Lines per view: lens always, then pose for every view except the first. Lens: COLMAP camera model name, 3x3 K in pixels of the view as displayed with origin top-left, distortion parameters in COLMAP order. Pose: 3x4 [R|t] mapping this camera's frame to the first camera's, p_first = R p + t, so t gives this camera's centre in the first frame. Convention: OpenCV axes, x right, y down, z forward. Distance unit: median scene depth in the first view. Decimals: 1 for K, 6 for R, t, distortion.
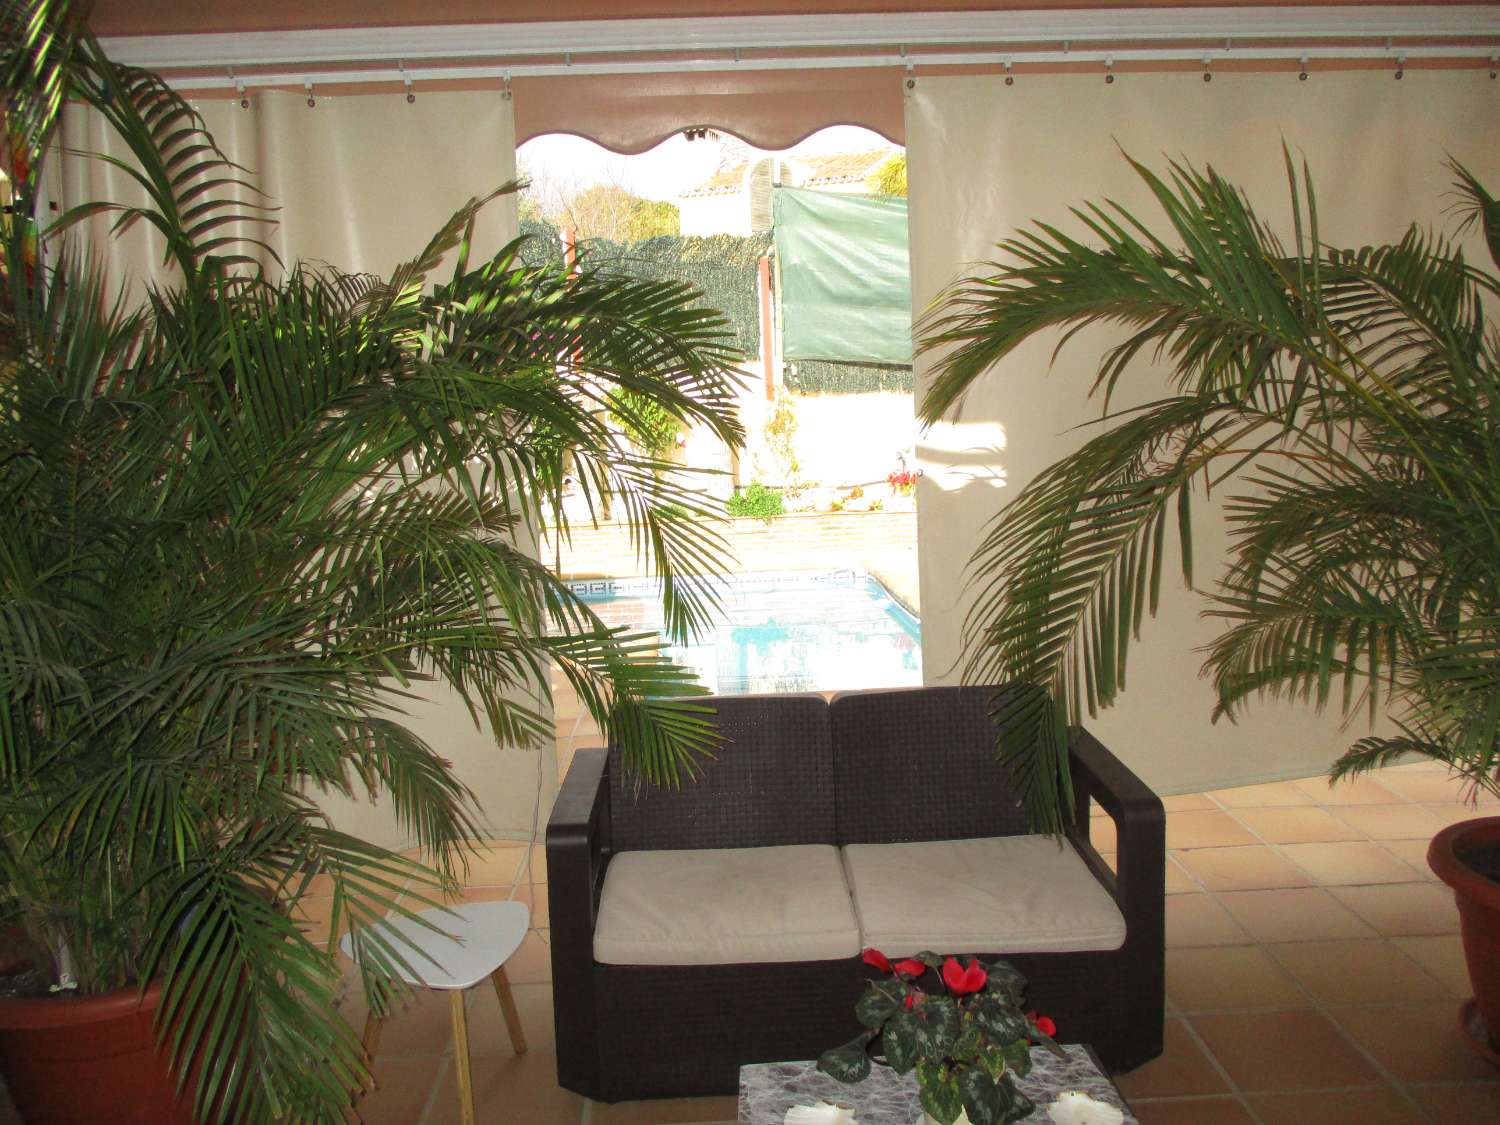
lens RADIAL K [[1266.6, 0, 750.4], [0, 1266.6, 559.6], [0, 0, 1]] dist [-0.002105, 0.010435]
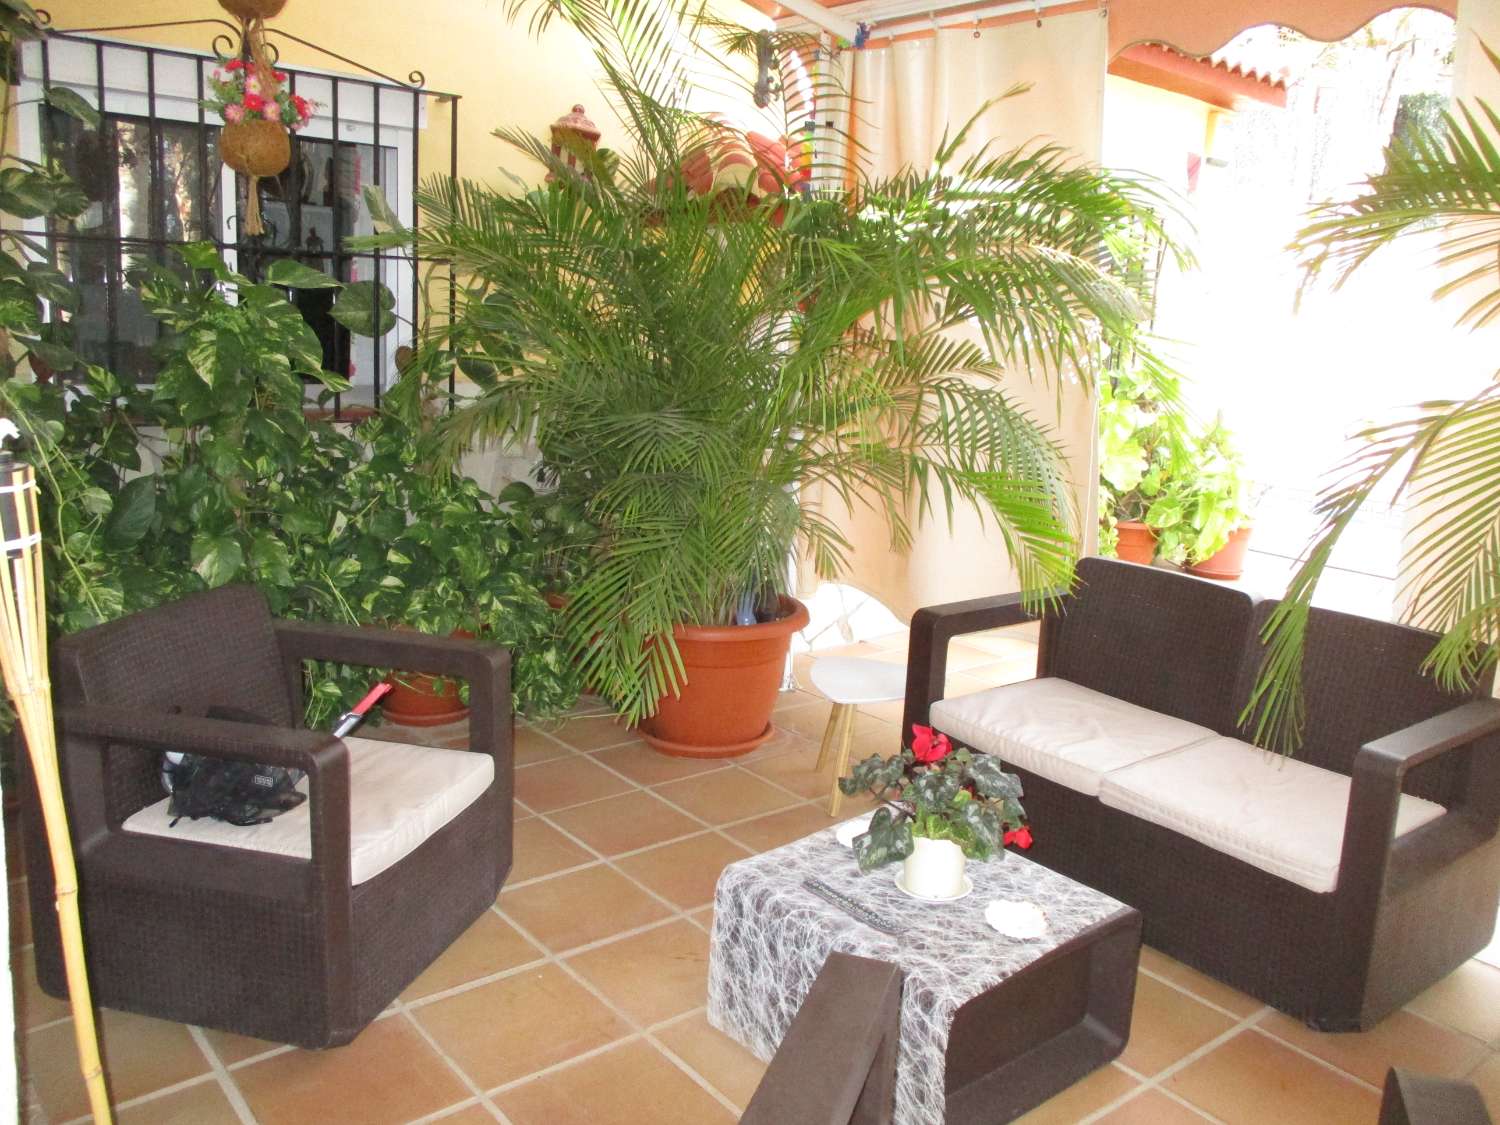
lens RADIAL K [[1266.6, 0, 753.6], [0, 1266.6, 561.0], [0, 0, 1]] dist [-0.002105, 0.010435]
pose [[0.585474, 0.237929, -0.774990, 0.626732], [-0.157919, 0.971122, 0.178842, -0.040389], [0.795161, 0.017678, 0.606140, 0.062629]]
